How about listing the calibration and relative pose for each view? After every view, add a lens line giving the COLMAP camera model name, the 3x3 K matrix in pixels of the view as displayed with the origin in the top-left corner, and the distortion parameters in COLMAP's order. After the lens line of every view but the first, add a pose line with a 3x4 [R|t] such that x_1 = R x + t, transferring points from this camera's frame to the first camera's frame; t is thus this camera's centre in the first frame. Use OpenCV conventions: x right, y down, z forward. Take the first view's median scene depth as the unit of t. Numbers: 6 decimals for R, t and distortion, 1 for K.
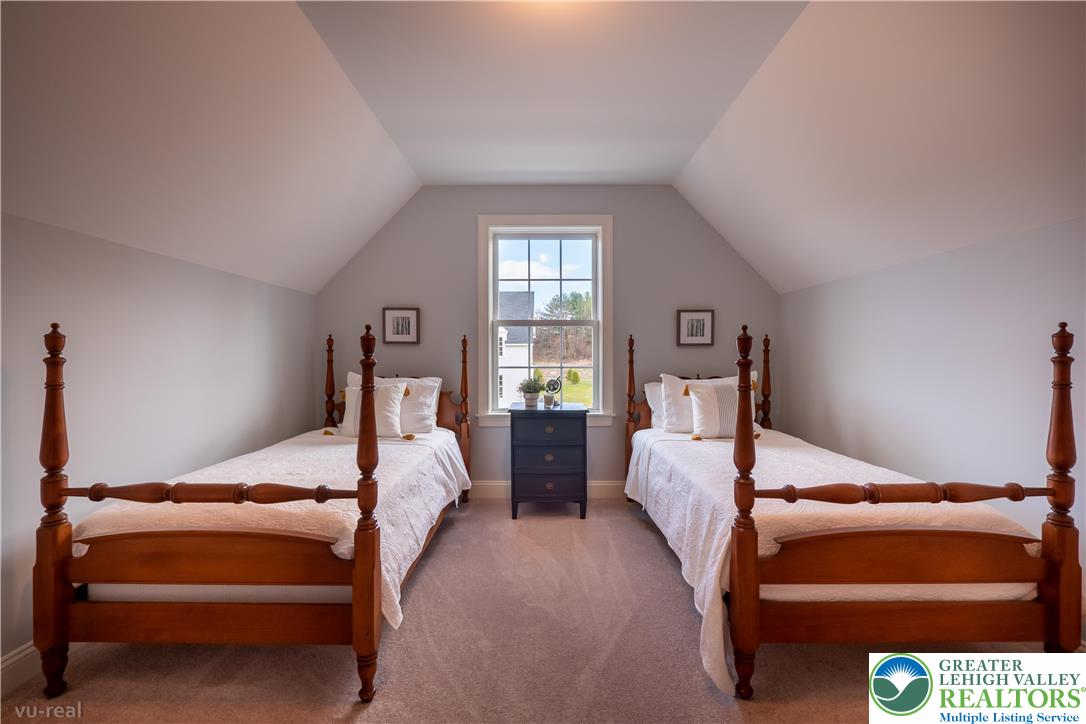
lens RADIAL K [[460.1, 0, 539.5], [0, 460.1, 352.0], [0, 0, 1]] dist [-0.004304, -0.000003]
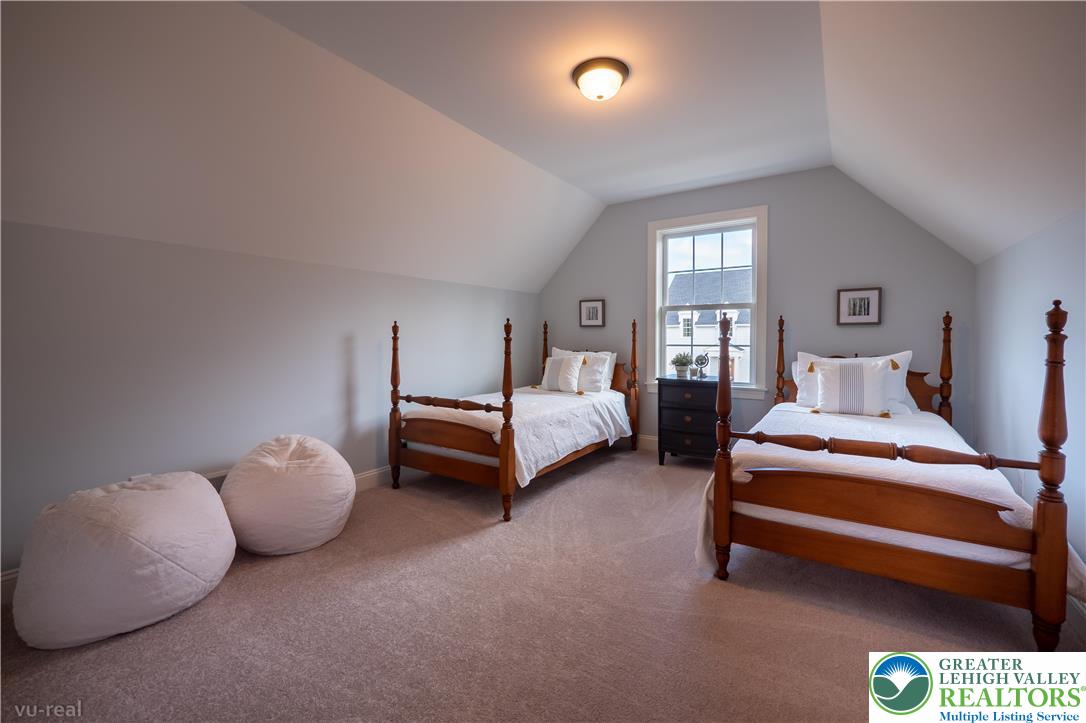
lens RADIAL K [[450.4, 0, 543.1], [0, 450.4, 333.5], [0, 0, 1]] dist [-0.012539, -0.000205]
pose [[0.838824, -0.005019, -0.544379, 0.382535], [0.006106, 0.999981, 0.000191, 0.000785], [0.544368, -0.003484, 0.838839, -0.229709]]
